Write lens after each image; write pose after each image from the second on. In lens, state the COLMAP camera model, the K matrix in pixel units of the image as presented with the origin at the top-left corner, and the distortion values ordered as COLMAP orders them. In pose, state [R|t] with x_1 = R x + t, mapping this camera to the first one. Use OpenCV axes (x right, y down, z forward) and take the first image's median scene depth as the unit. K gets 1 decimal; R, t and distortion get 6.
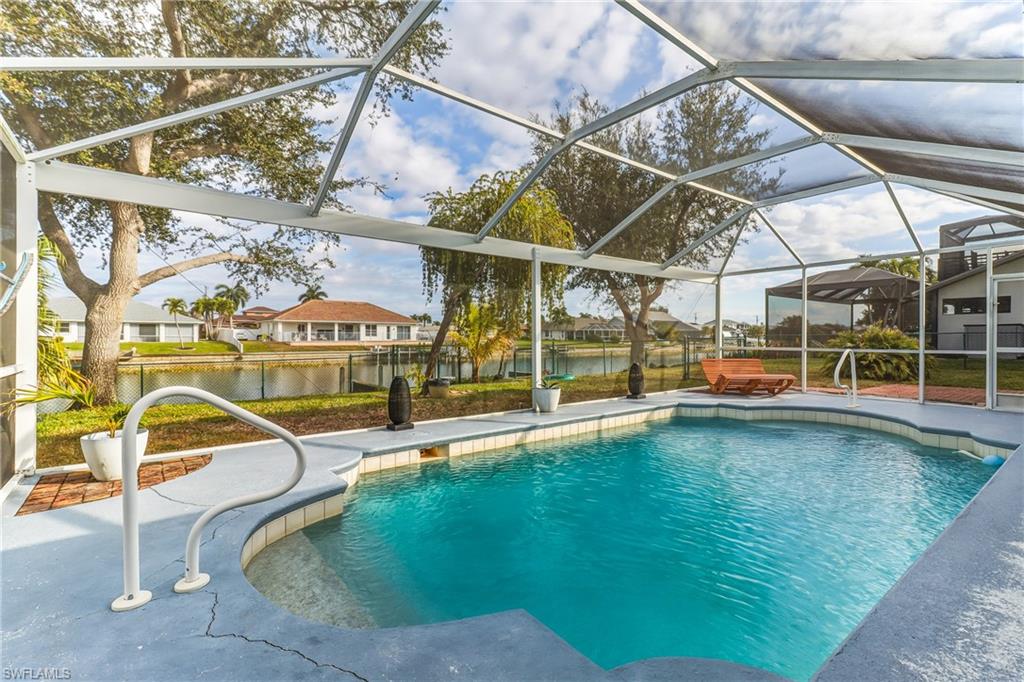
lens RADIAL K [[465.5, 0, 512.0], [0, 465.5, 341.0], [0, 0, 1]] dist [0.000817, -0.000177]
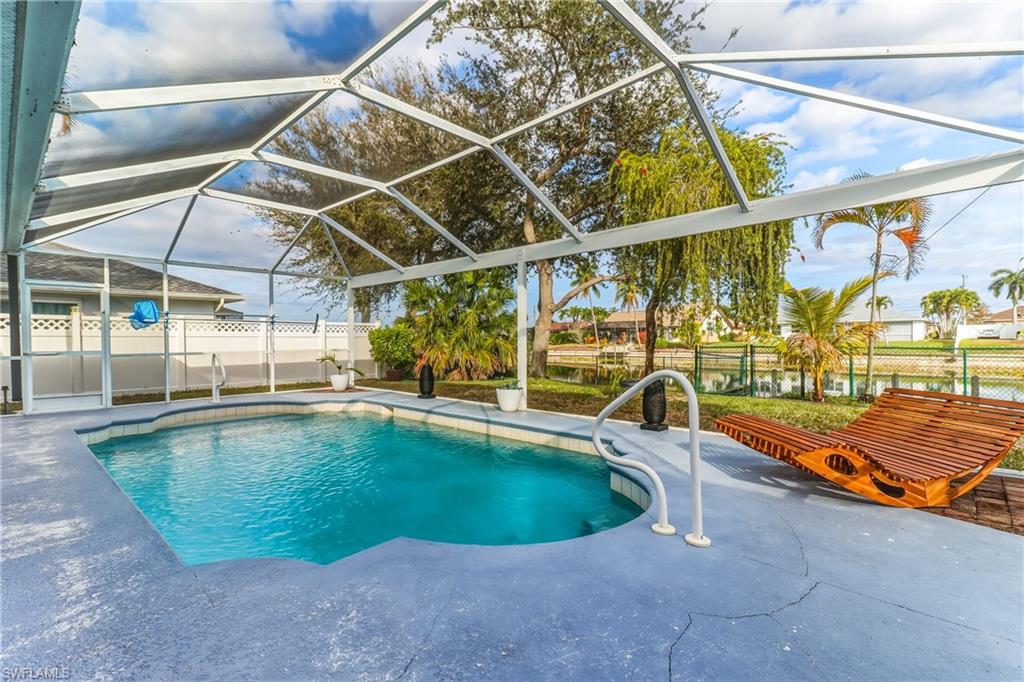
lens RADIAL K [[465.5, 0, 512.0], [0, 465.5, 341.0], [0, 0, 1]] dist [0.000817, -0.000177]
pose [[0.130655, 0.002445, -0.991425, 0.140374], [0.002319, 0.999993, 0.002771, -0.001771], [0.991425, -0.002661, 0.130649, 0.107807]]
